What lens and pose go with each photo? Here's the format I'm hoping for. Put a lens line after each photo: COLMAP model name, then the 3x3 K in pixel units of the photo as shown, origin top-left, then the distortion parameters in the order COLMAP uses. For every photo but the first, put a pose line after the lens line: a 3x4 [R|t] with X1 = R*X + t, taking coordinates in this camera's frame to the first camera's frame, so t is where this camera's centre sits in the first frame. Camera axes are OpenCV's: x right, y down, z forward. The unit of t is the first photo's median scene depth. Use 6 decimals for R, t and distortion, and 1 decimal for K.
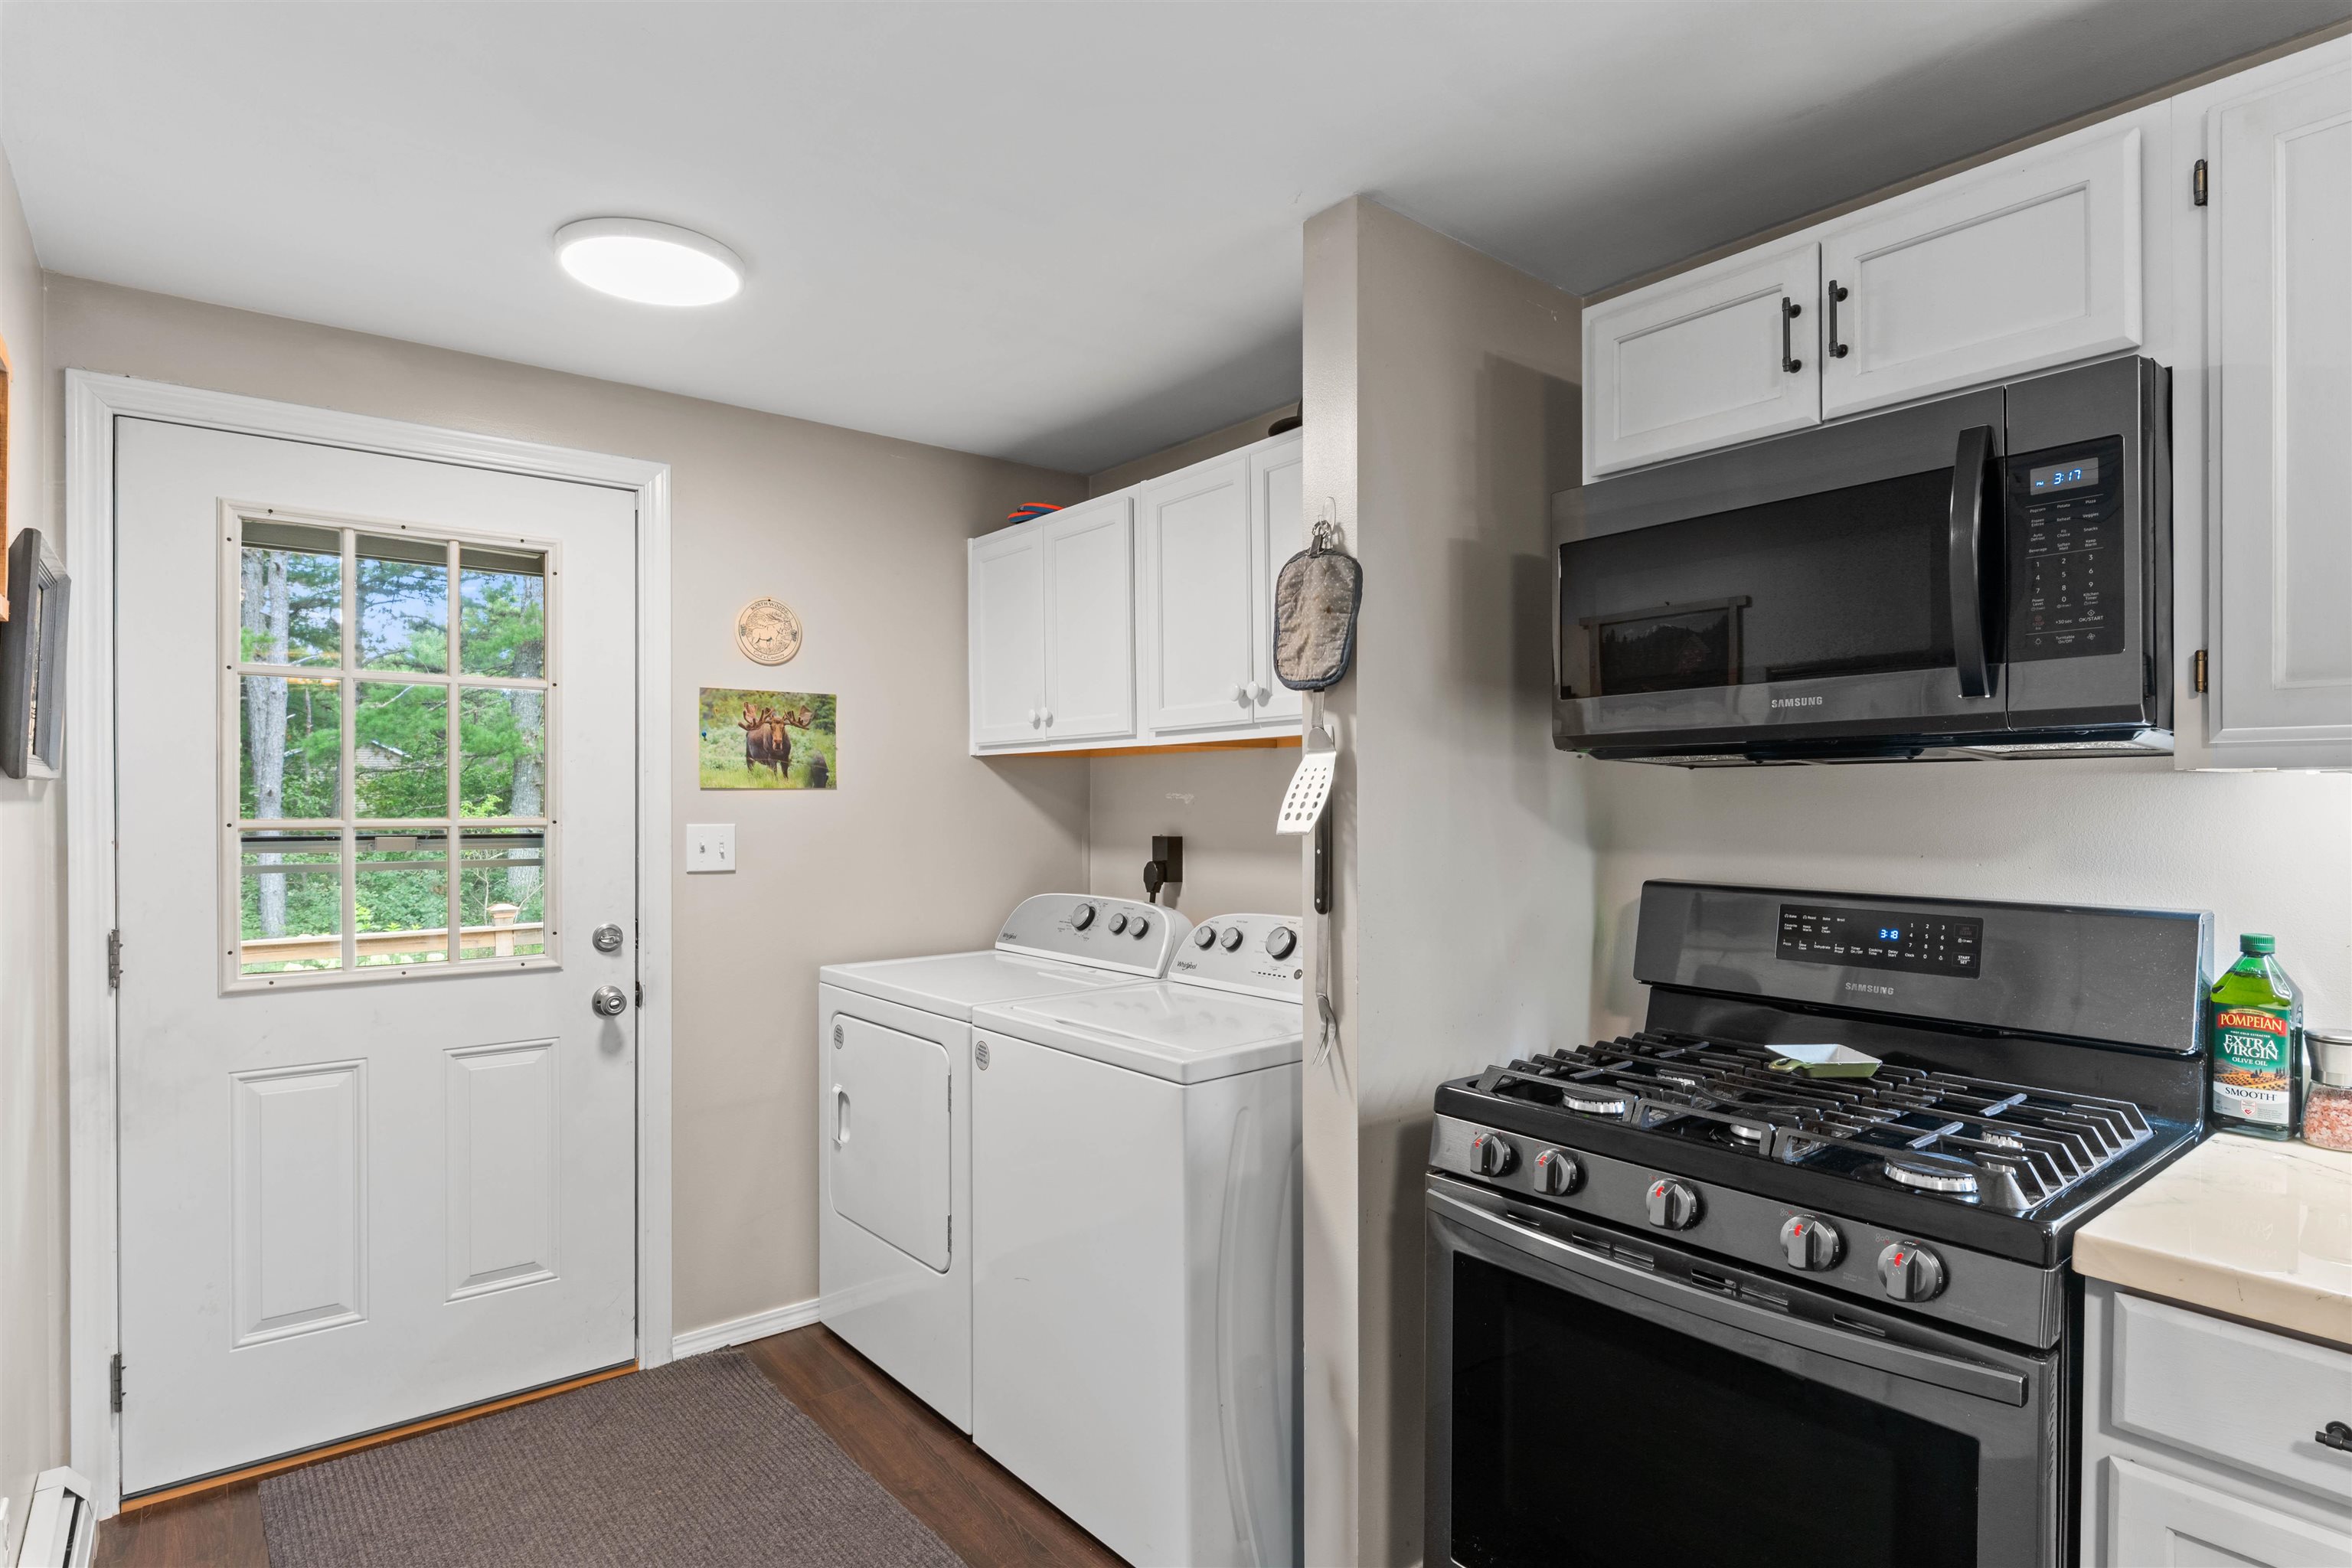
lens RADIAL K [[1223.2, 0, 1185.5], [0, 1223.2, 800.9], [0, 0, 1]] dist [-0.001994, -0.000509]
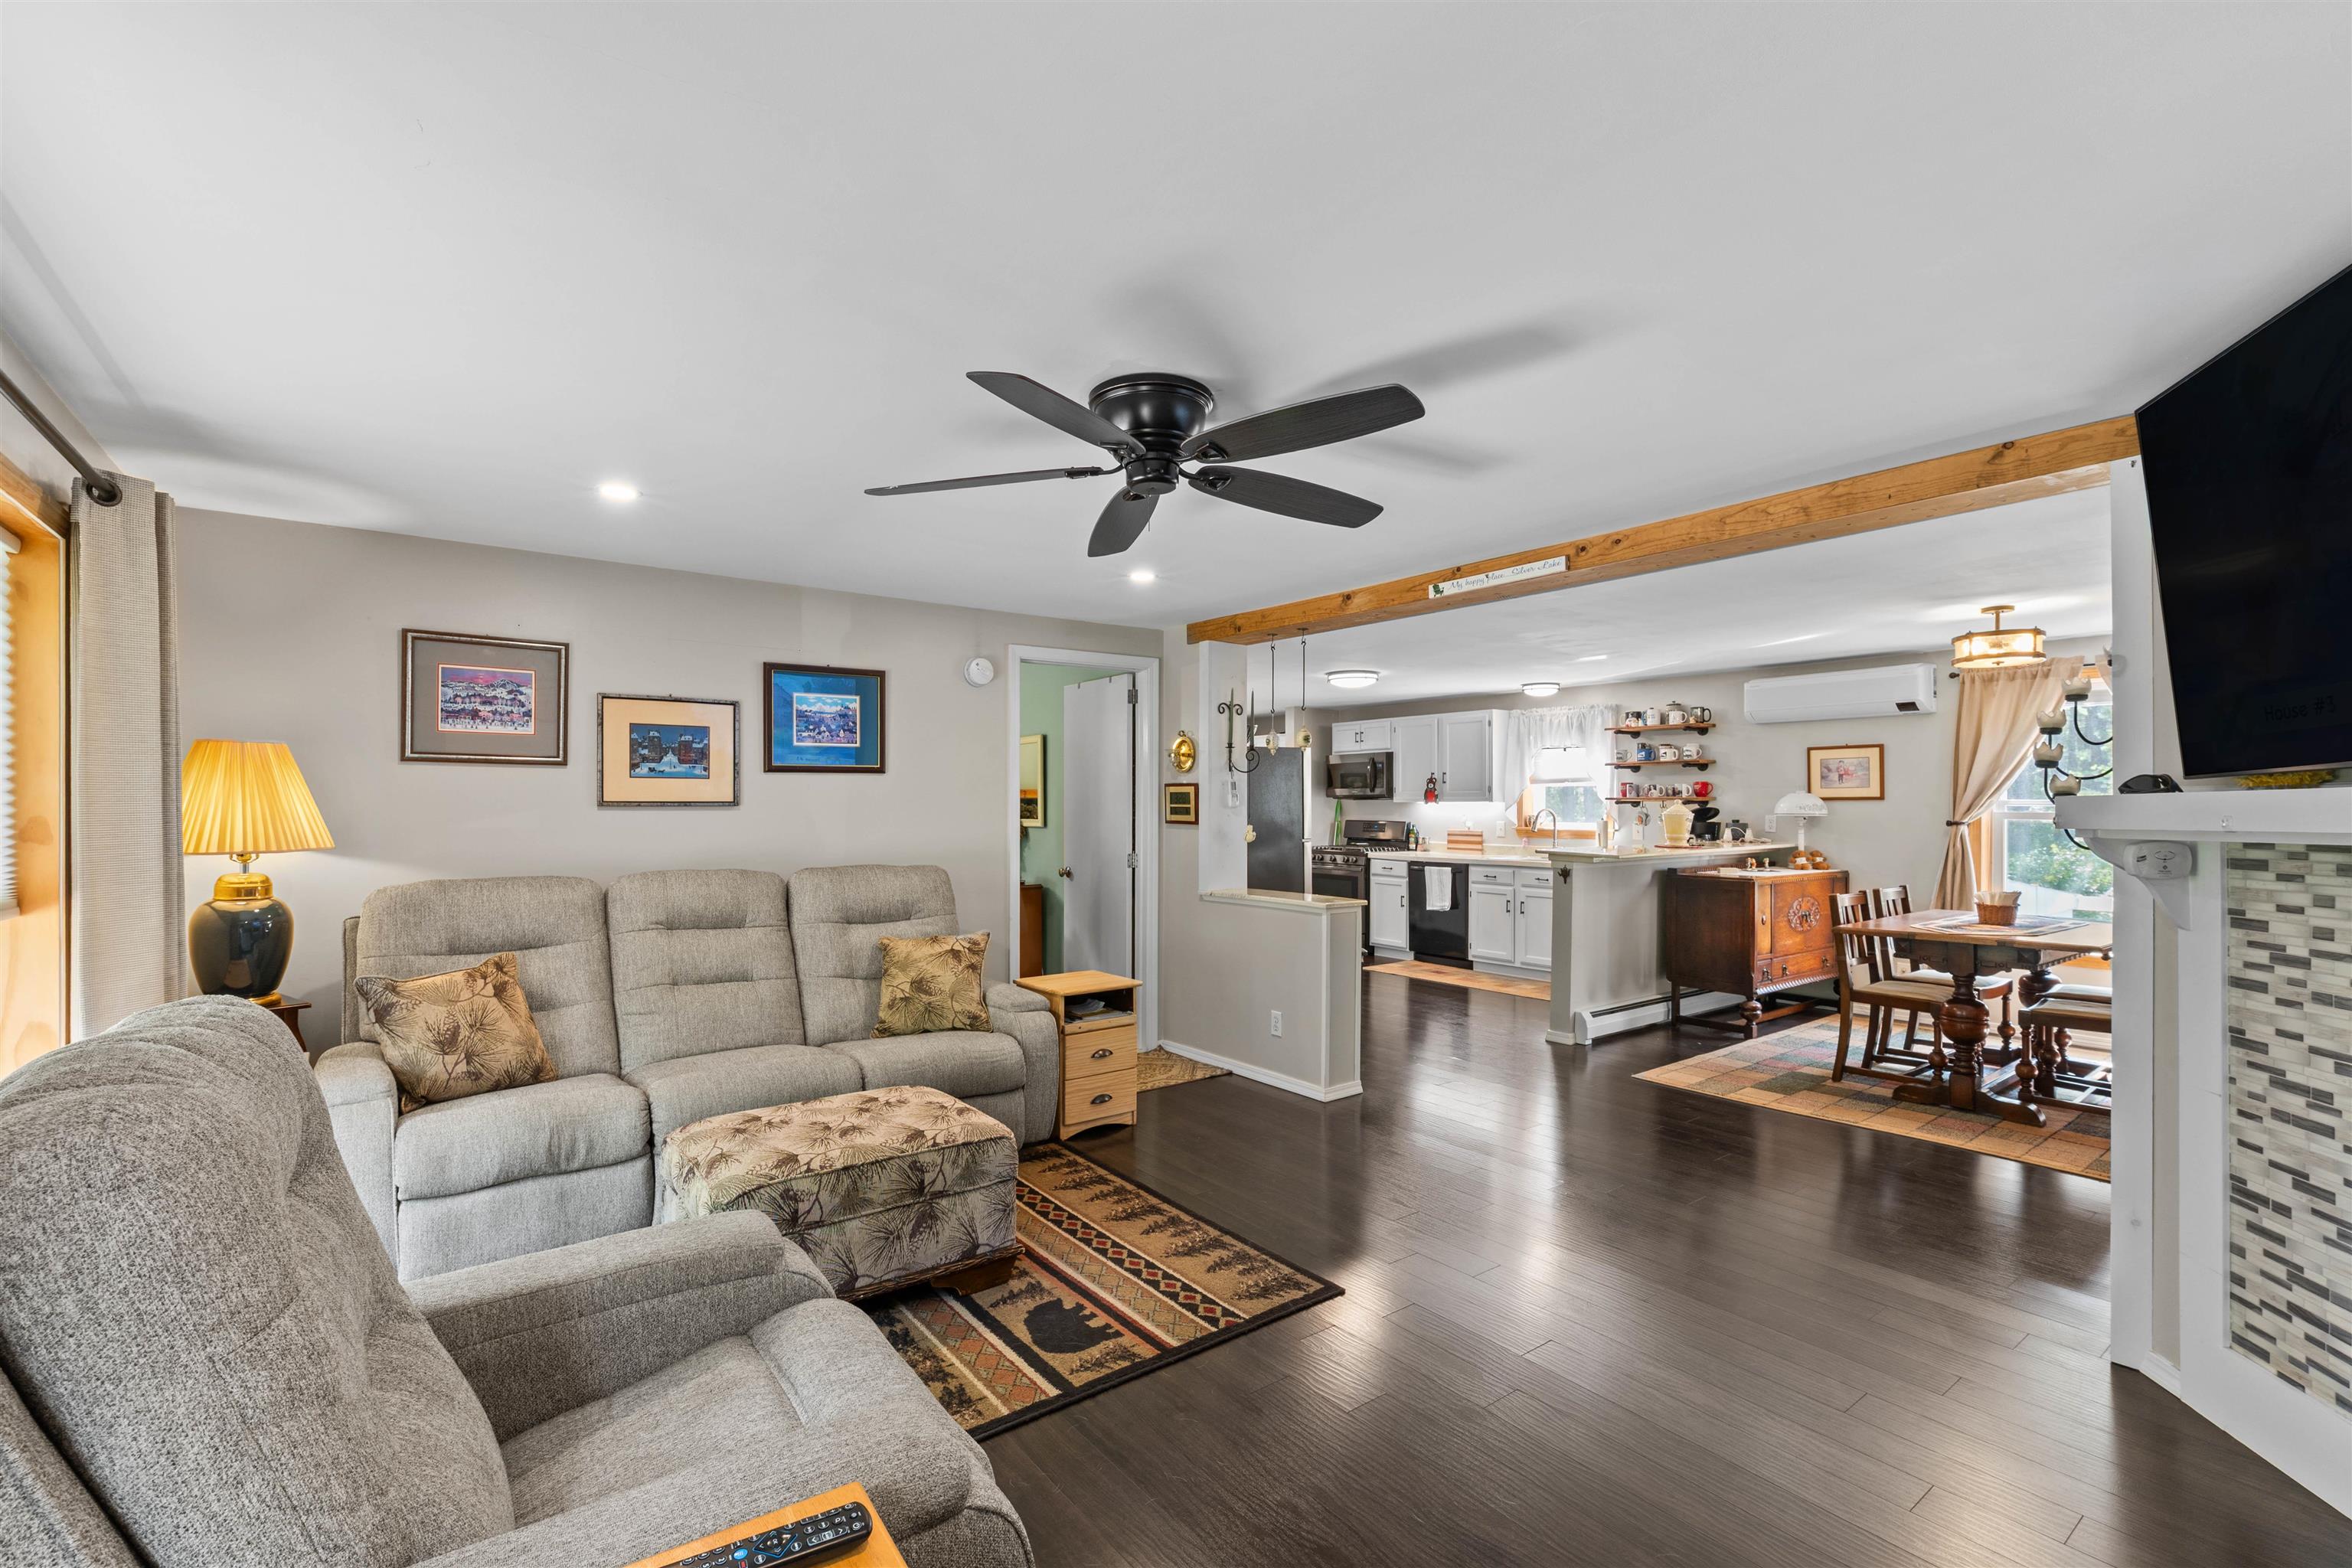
lens RADIAL K [[1031.6, 0, 1181.2], [0, 1031.6, 802.7], [0, 0, 1]] dist [0.001302, -0.000117]
pose [[0.999680, 0.001534, -0.025257, -0.286083], [-0.001591, 0.999996, -0.002266, -0.002665], [0.025253, 0.002306, 0.999678, -4.073728]]
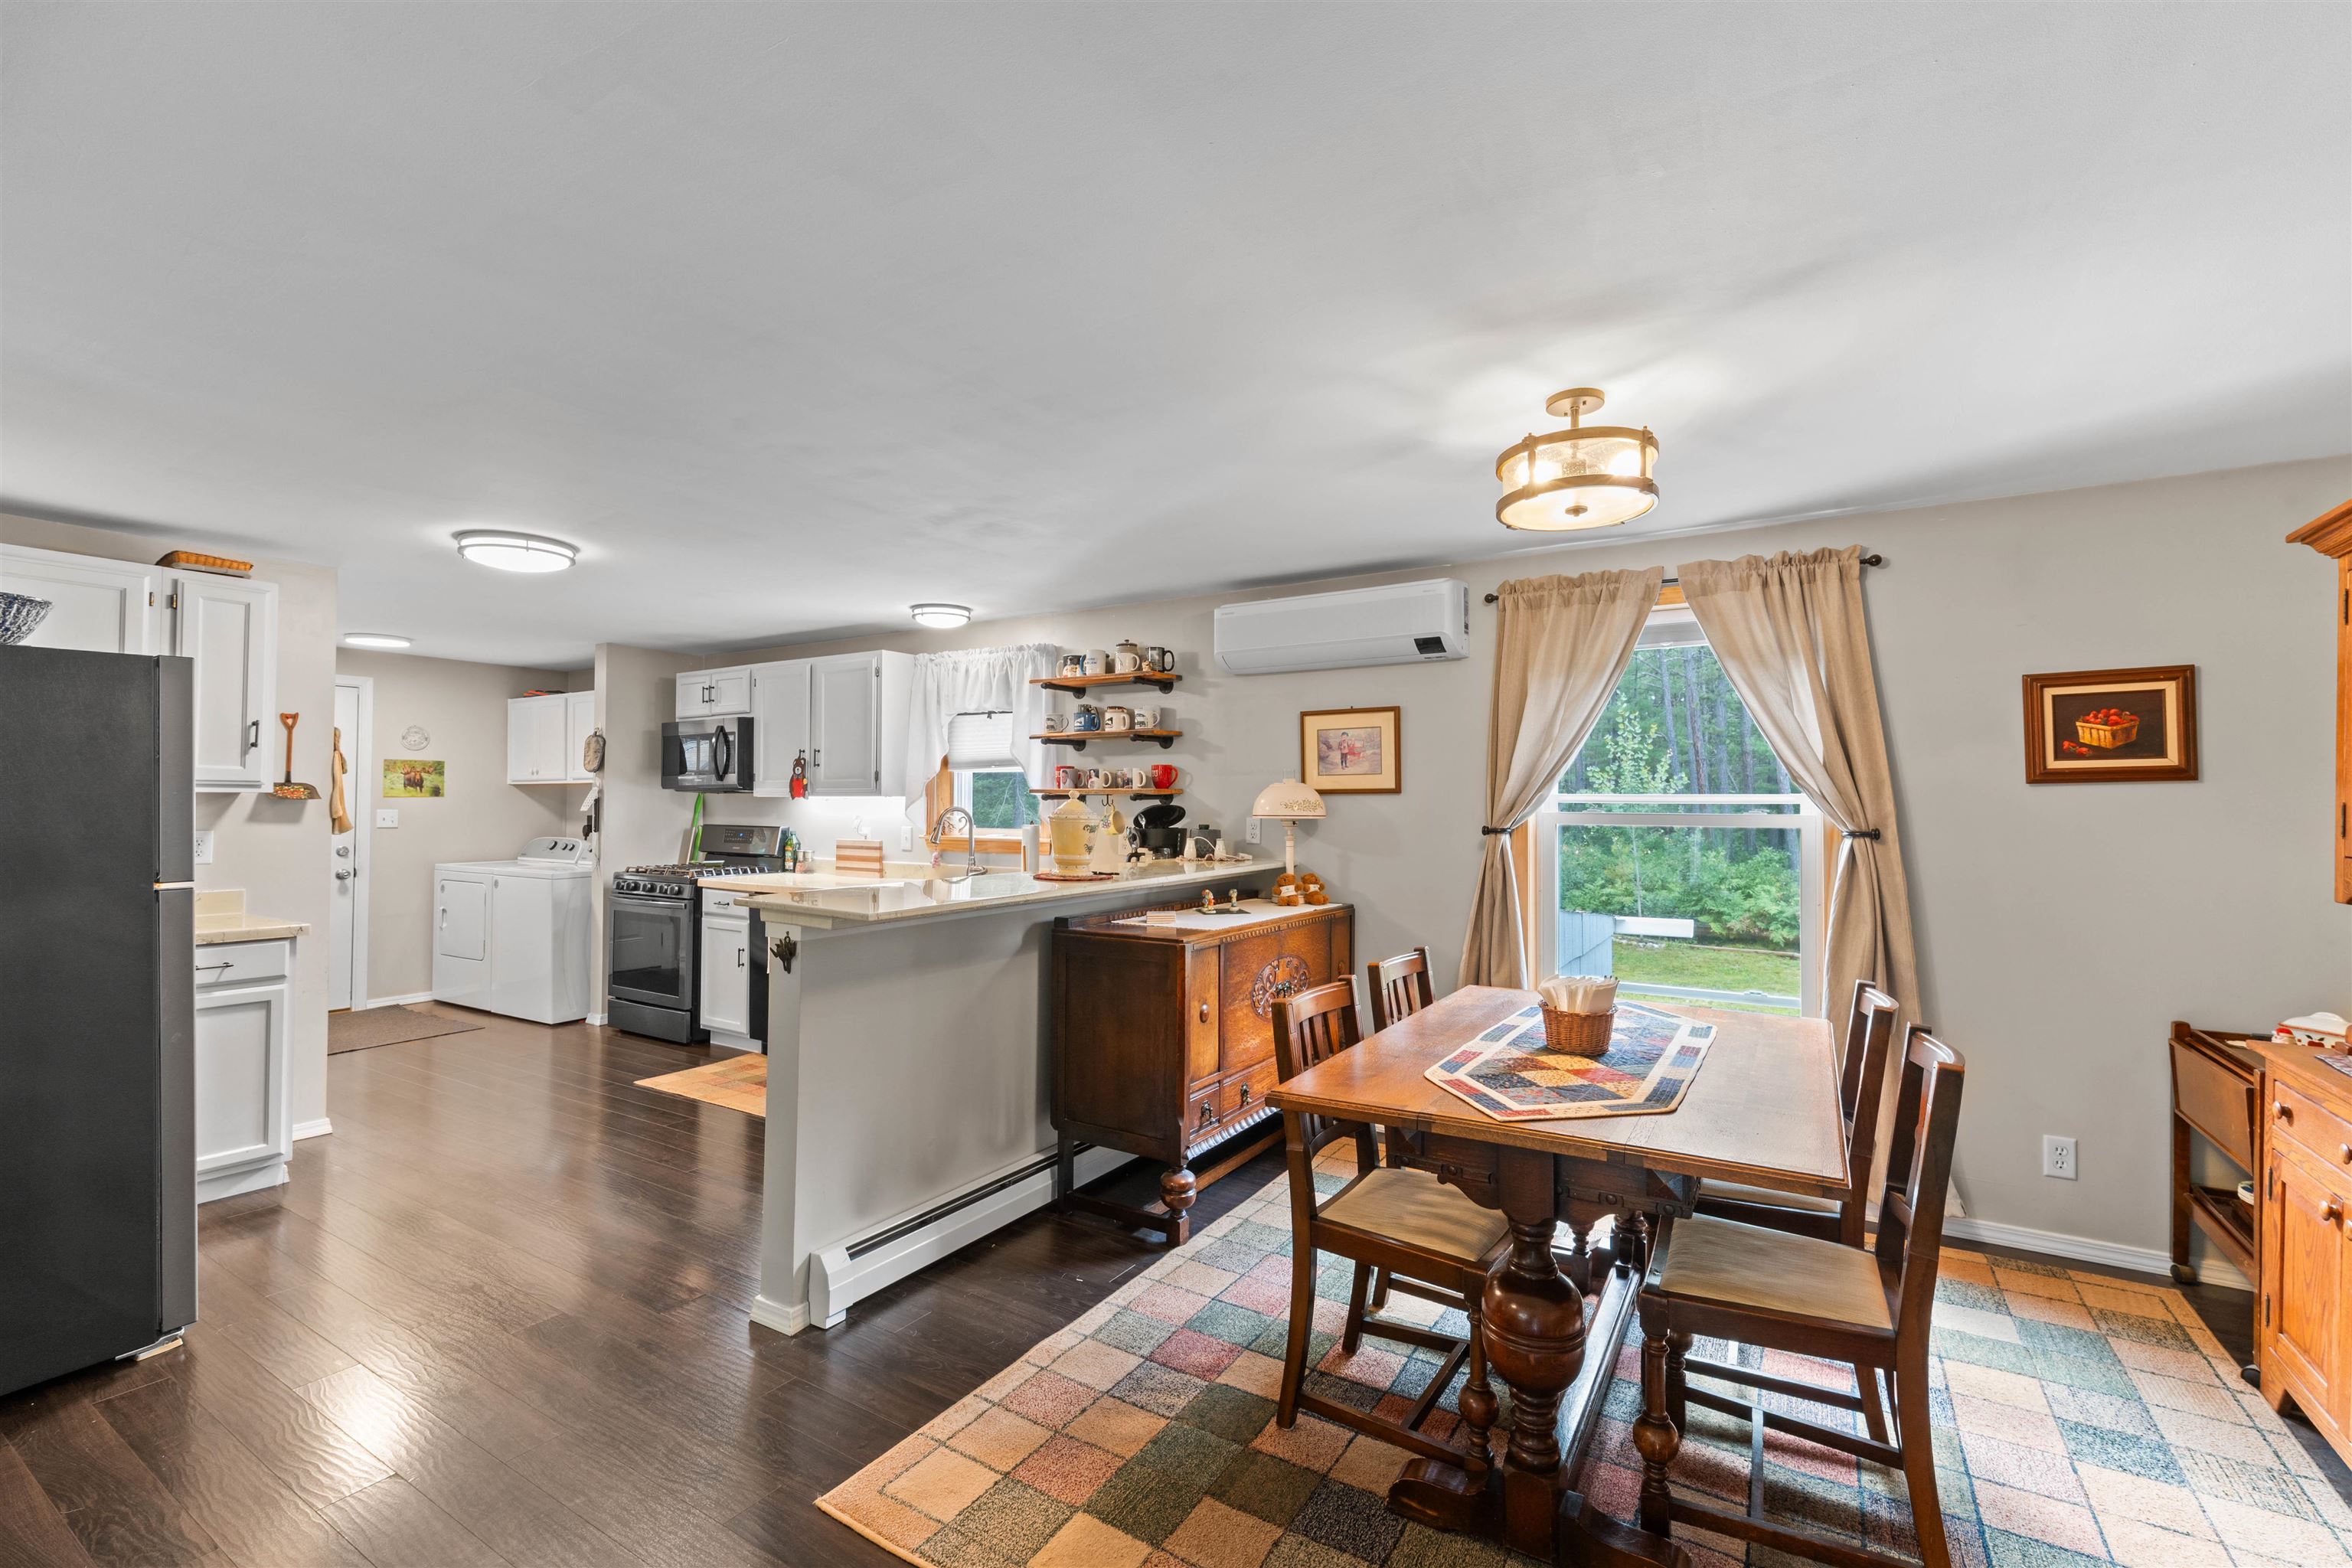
lens RADIAL K [[1015.1, 0, 1189.7], [0, 1015.1, 781.9], [0, 0, 1]] dist [0.001798, -0.000032]
pose [[0.942317, 0.011122, 0.334537, 0.780779], [-0.003761, 0.999737, -0.022642, 0.002263], [-0.334701, 0.020078, 0.942110, -2.523000]]
